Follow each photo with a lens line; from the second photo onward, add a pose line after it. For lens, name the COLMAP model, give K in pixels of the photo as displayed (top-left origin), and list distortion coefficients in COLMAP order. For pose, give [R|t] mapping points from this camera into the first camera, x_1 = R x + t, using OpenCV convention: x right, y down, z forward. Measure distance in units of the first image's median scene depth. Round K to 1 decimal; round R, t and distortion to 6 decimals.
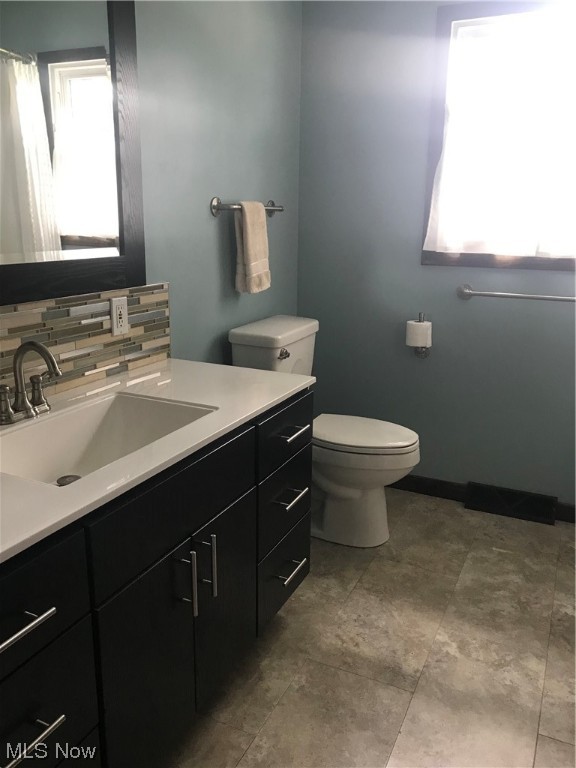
lens RADIAL K [[630.9, 0, 288.0], [0, 630.9, 384.0], [0, 0, 1]] dist [0.031624, -0.012948]
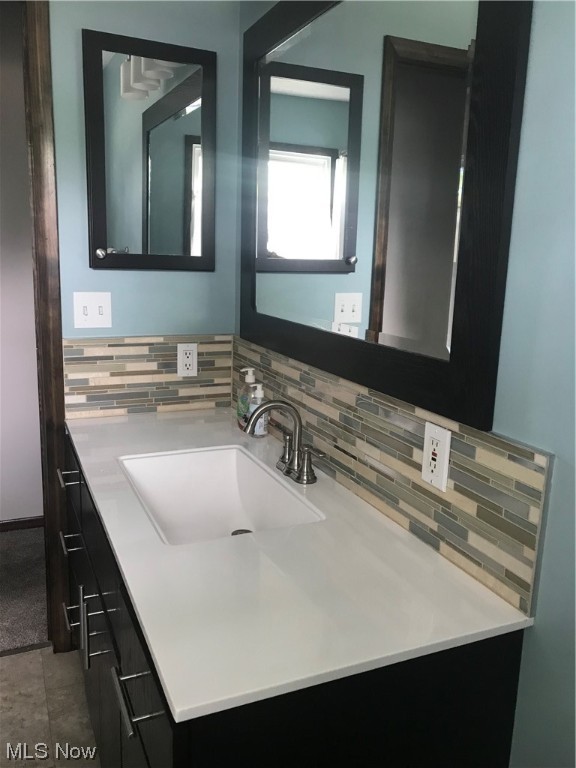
lens RADIAL K [[630.9, 0, 288.0], [0, 630.9, 384.0], [0, 0, 1]] dist [0.031624, -0.012948]
pose [[-0.648686, 0.117105, -0.751993, 0.116791], [-0.232535, 0.910341, 0.342354, -0.148824], [0.724661, 0.396945, -0.563295, 0.525041]]
